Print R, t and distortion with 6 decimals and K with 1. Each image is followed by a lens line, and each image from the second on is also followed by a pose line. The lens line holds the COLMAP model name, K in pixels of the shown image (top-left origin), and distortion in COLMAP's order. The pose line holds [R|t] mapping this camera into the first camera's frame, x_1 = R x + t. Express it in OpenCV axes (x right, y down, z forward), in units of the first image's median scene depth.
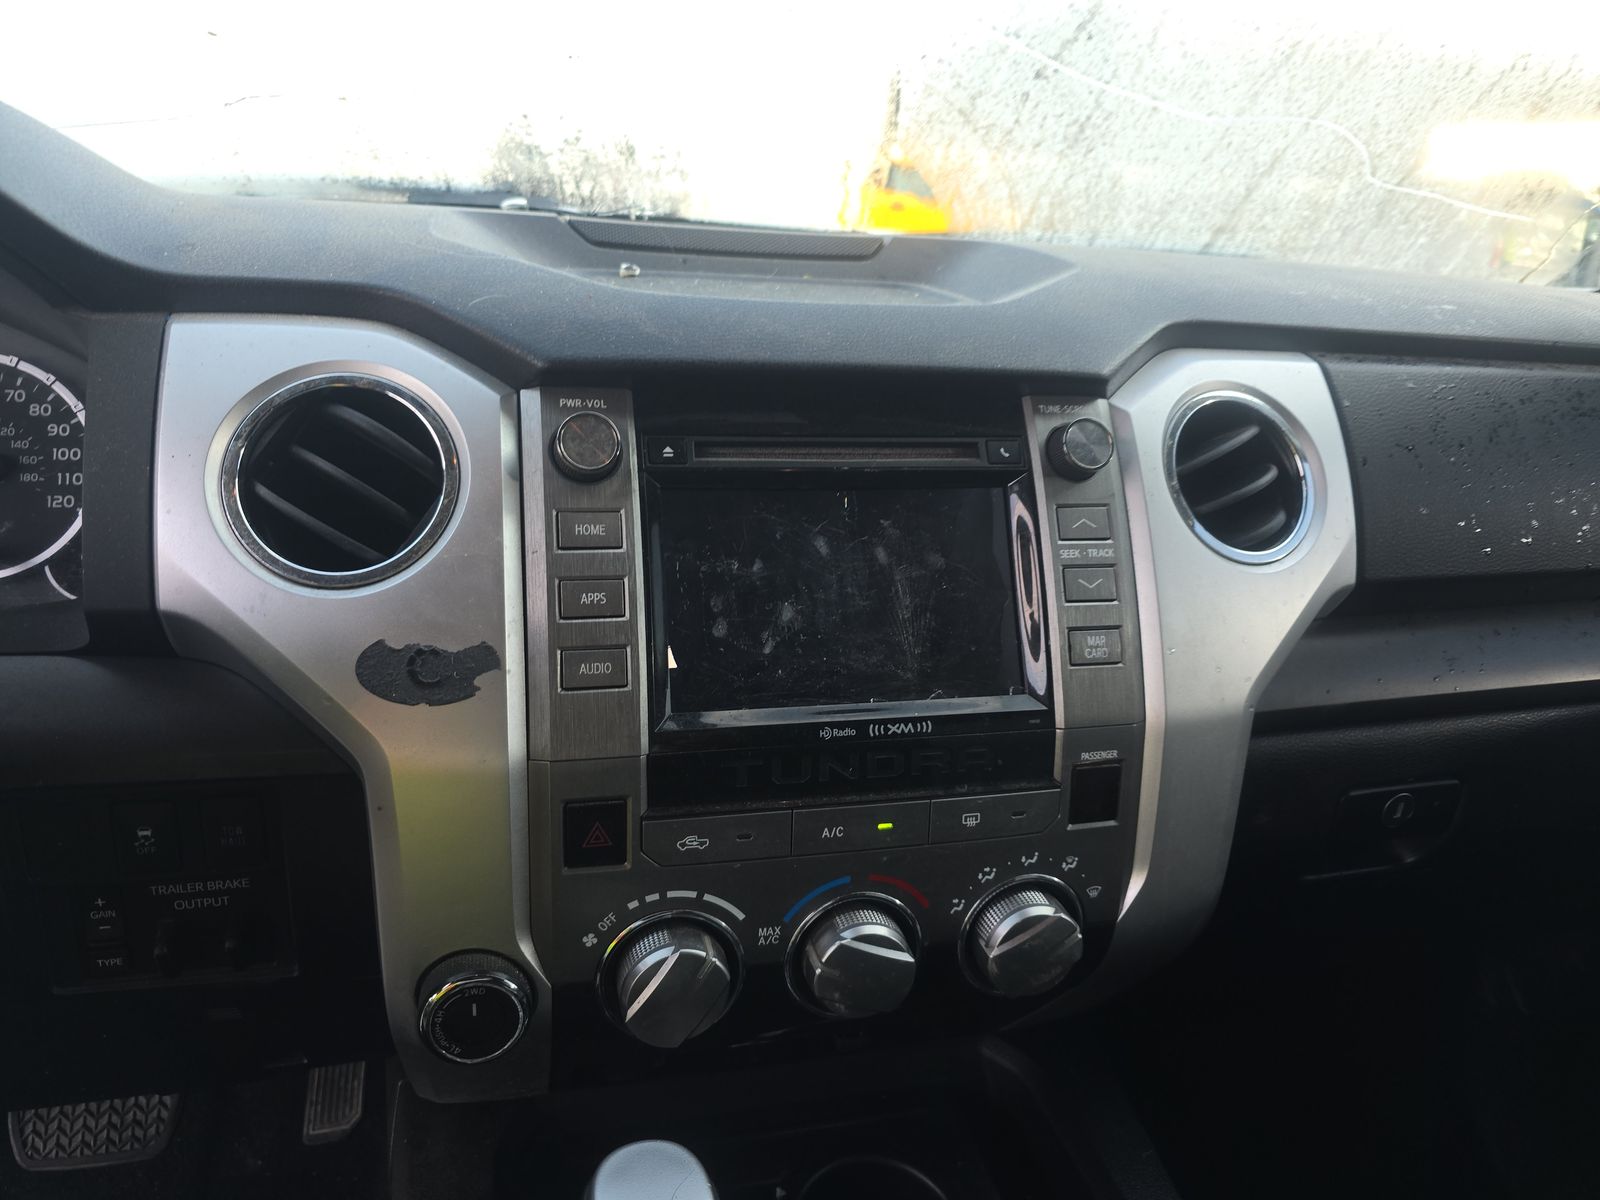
lens RADIAL K [[1086.3, 0, 781.7], [0, 1086.3, 601.9], [0, 0, 1]] dist [0.044032, -0.035797]
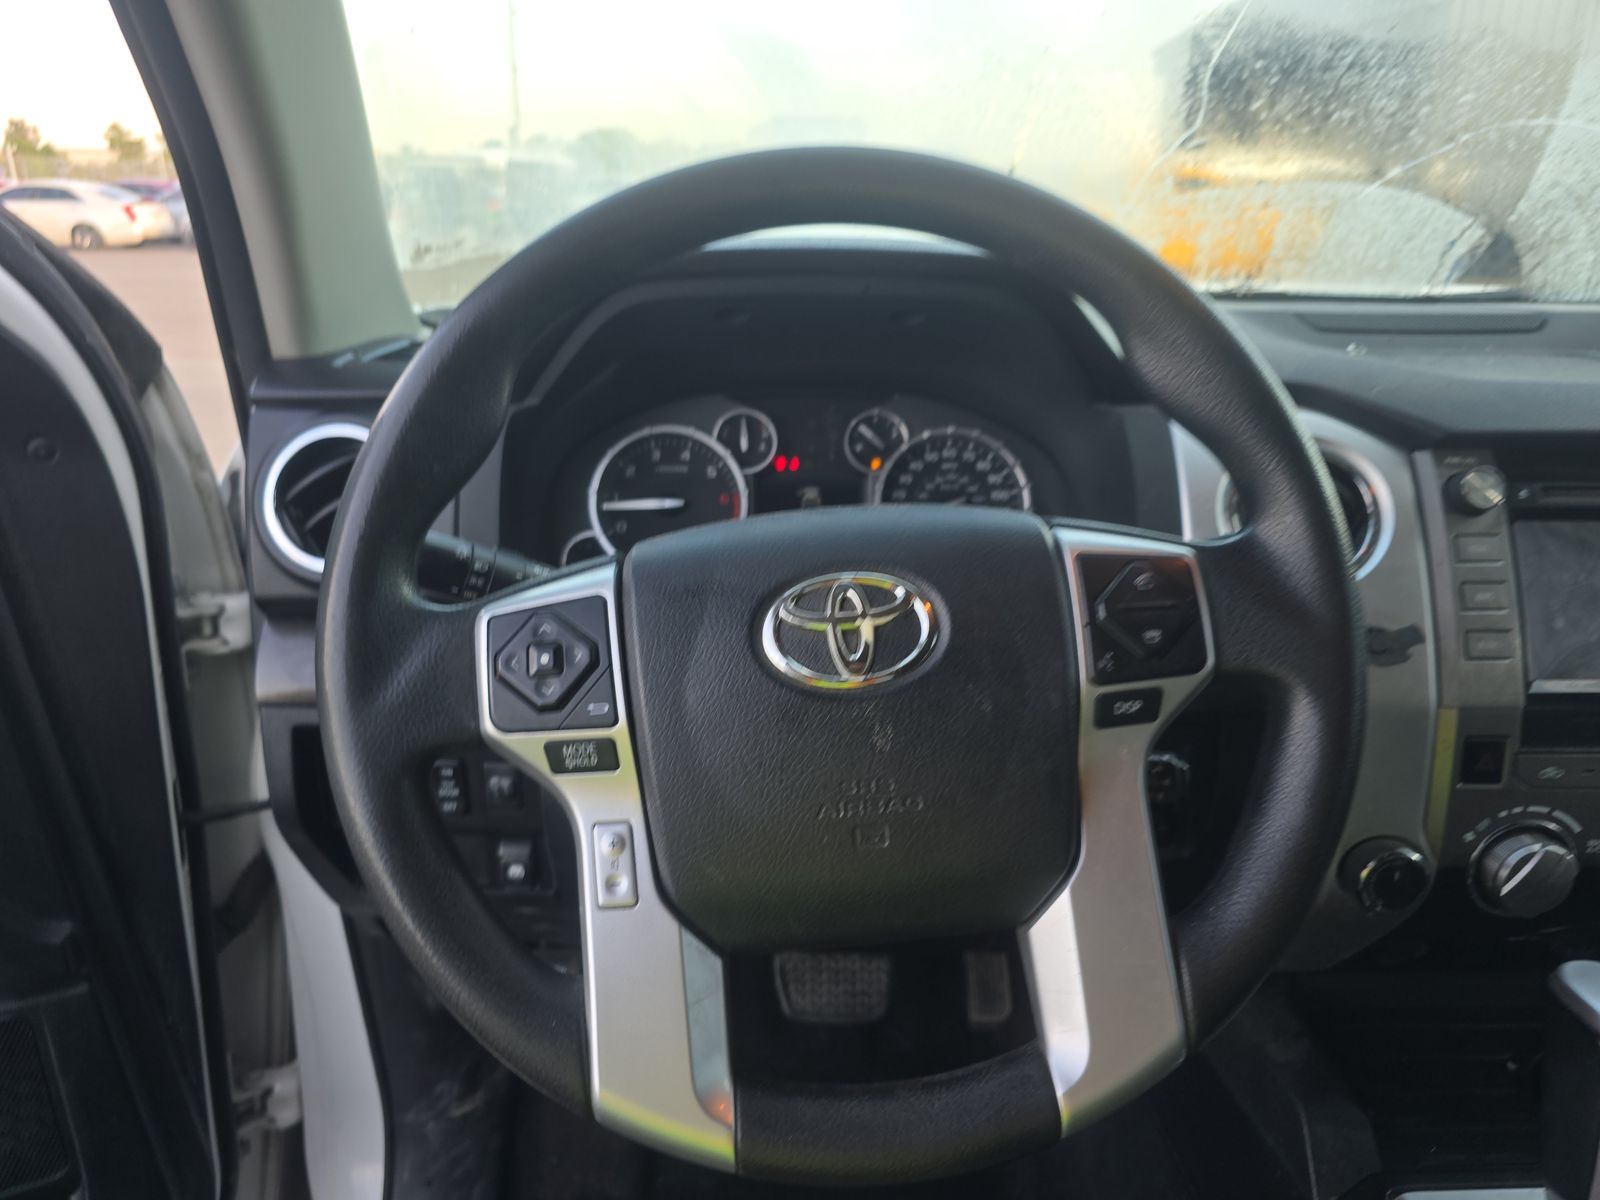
lens RADIAL K [[1086.3, 0, 804.2], [0, 1086.3, 604.0], [0, 0, 1]] dist [0.044032, -0.035797]
pose [[0.978432, 0.021403, -0.205456, -0.607053], [-0.025388, 0.999537, -0.016779, 0.043212], [0.205002, 0.021633, 0.978523, -0.485043]]
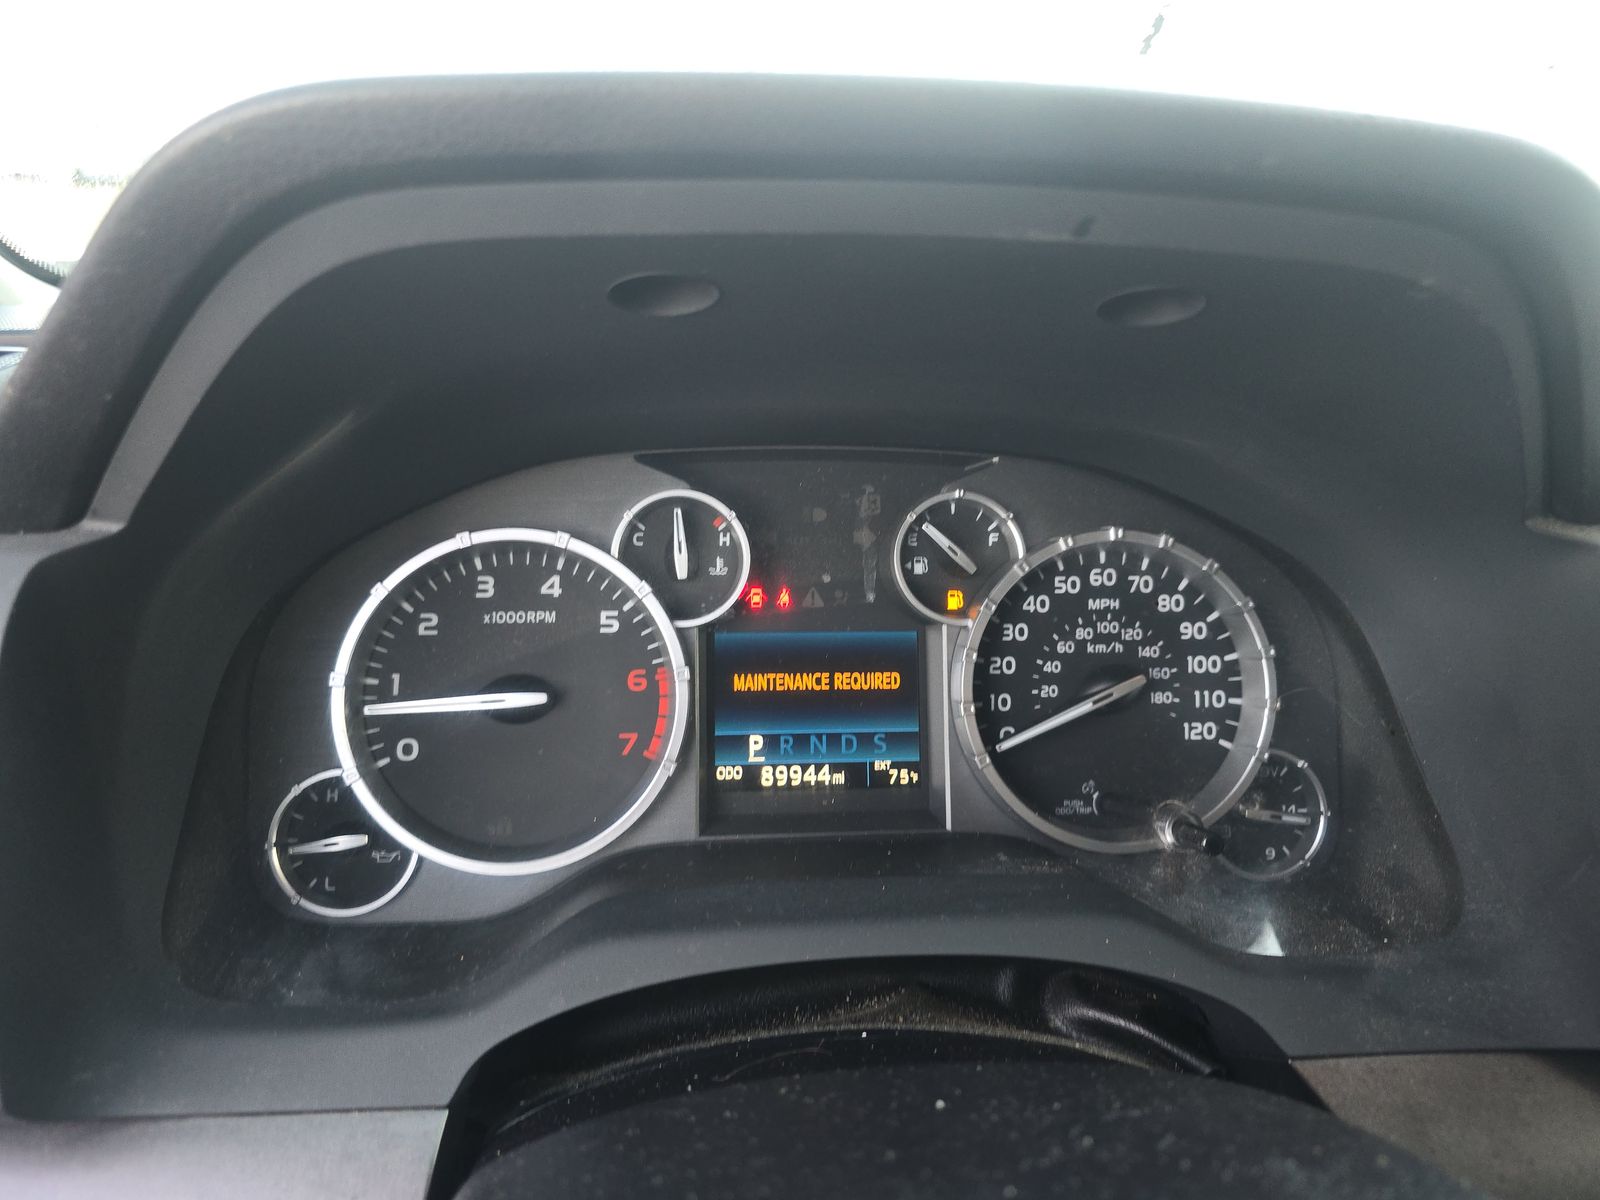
lens RADIAL K [[1086.3, 0, 814.7], [0, 1086.3, 598.2], [0, 0, 1]] dist [0.044032, -0.035797]
pose [[0.992573, 0.025215, -0.119009, -0.824900], [-0.022938, 0.999527, 0.020464, -0.187891], [0.119468, -0.017583, 0.992682, 0.255710]]
